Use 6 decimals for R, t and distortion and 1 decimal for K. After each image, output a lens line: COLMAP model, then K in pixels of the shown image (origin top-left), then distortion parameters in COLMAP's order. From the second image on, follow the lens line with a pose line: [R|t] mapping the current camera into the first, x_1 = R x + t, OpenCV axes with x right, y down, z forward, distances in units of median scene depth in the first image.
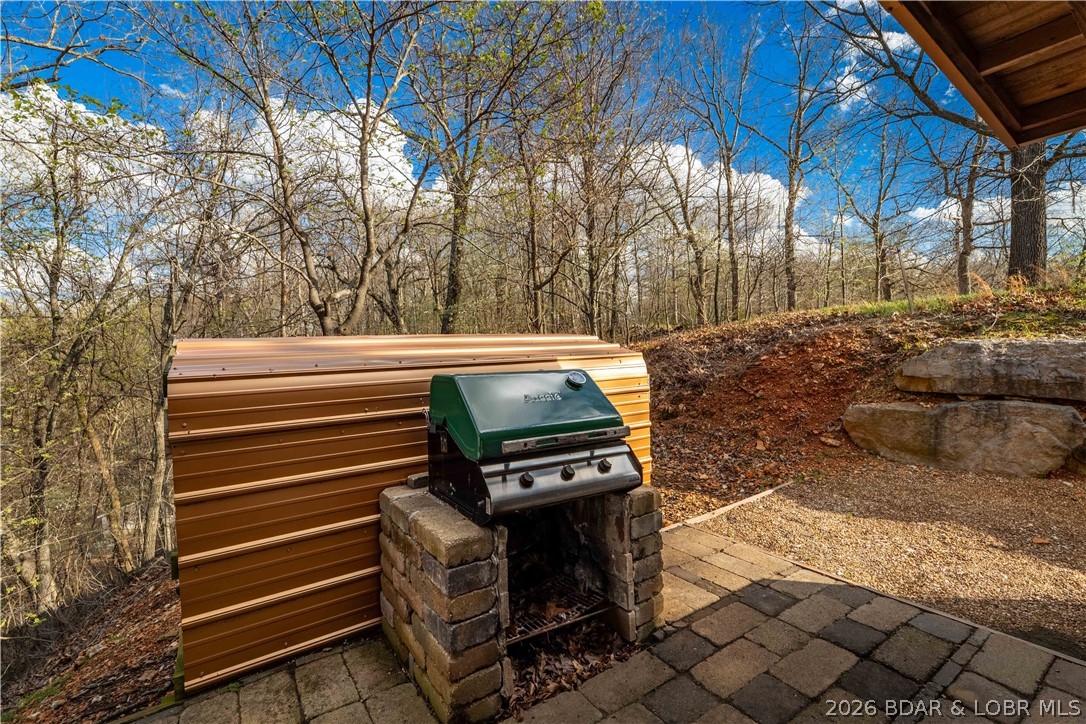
lens RADIAL K [[474.6, 0, 544.5], [0, 474.6, 364.0], [0, 0, 1]] dist [-0.001009, -0.000018]
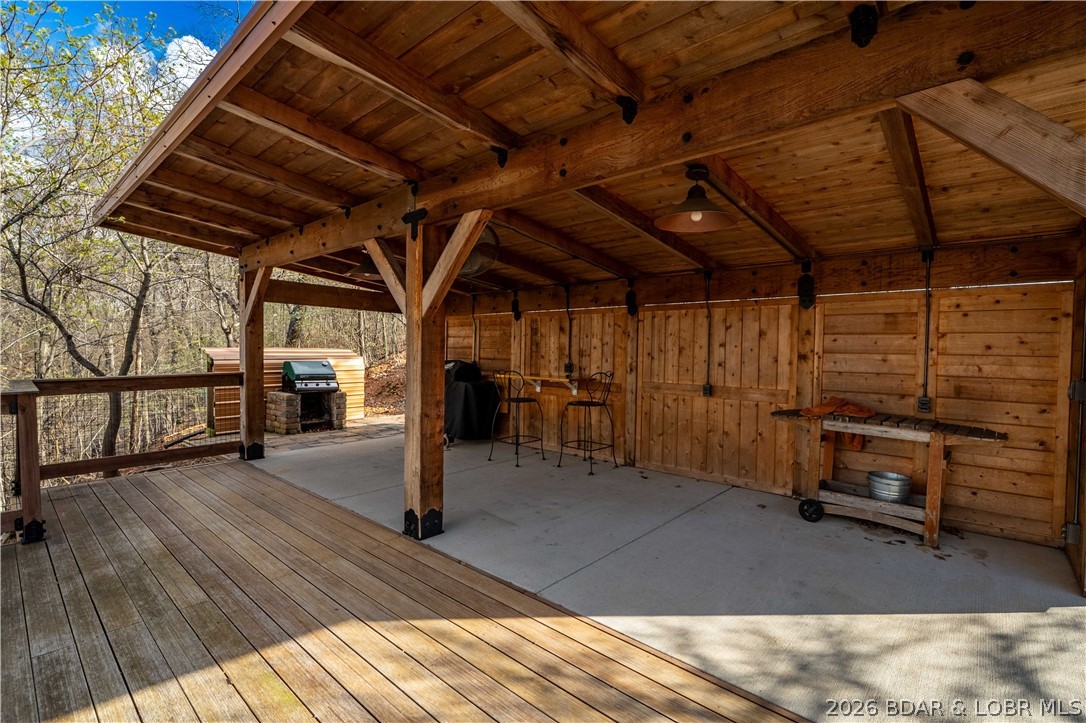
lens RADIAL K [[487.8, 0, 542.7], [0, 487.8, 361.7], [0, 0, 1]] dist [0.000006, -0.000951]
pose [[0.965088, 0.035436, 0.259516, 0.838907], [-0.034222, 0.999372, -0.009197, -0.008938], [-0.259679, -0.000005, 0.965695, -3.705792]]
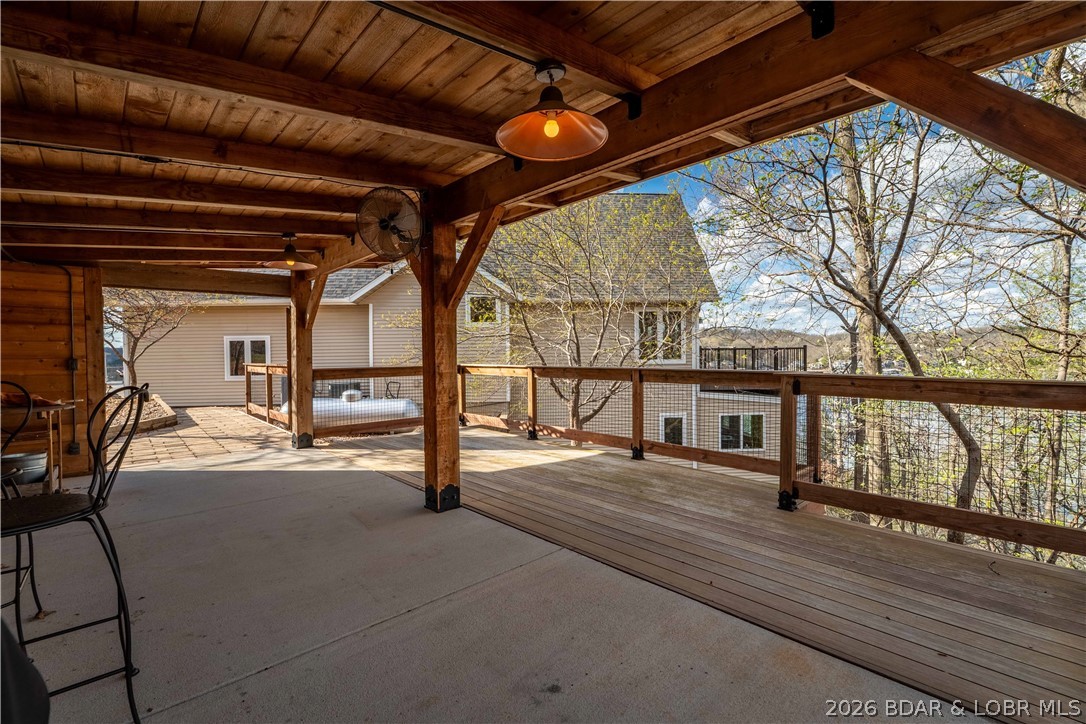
lens RADIAL K [[487.8, 0, 546.6], [0, 487.8, 363.3], [0, 0, 1]] dist [0.000006, -0.000951]
pose [[-0.983971, 0.046379, -0.172195, 0.801775], [0.037437, 0.997794, 0.054822, -0.044252], [0.174357, 0.047497, -0.983536, 0.404232]]
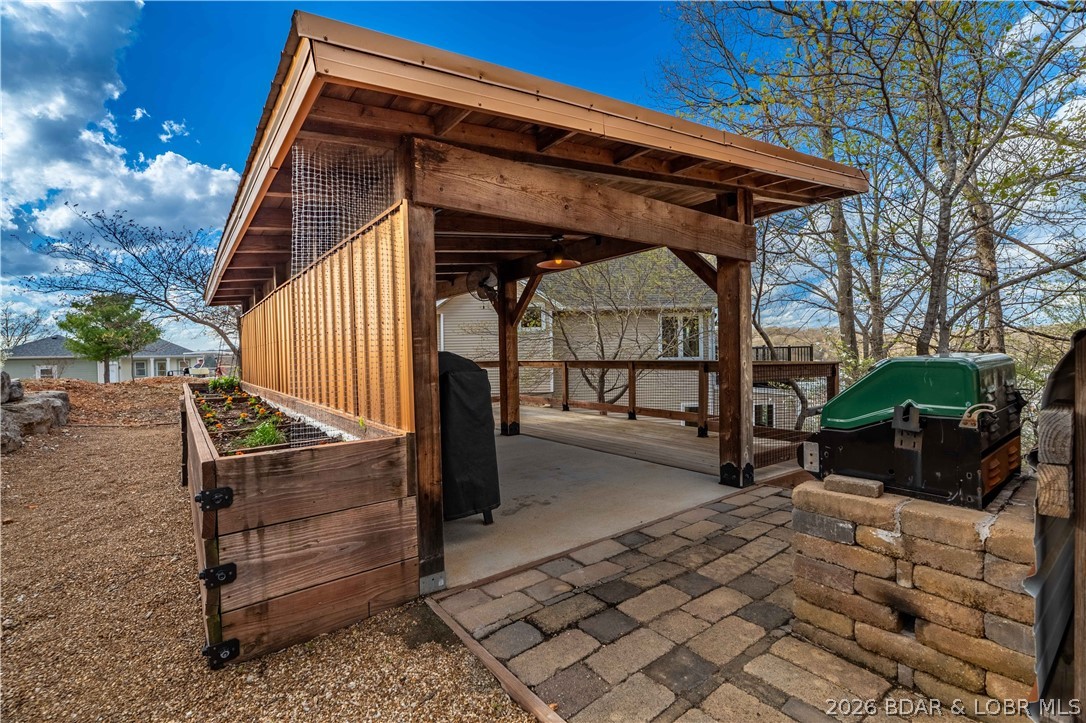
lens RADIAL K [[487.8, 0, 542.9], [0, 487.8, 363.1], [0, 0, 1]] dist [0.000006, -0.000951]
pose [[-0.996279, 0.051616, -0.069024, 0.888764], [0.048257, 0.997609, 0.049478, -0.068170], [0.071413, 0.045963, -0.996387, 2.092264]]
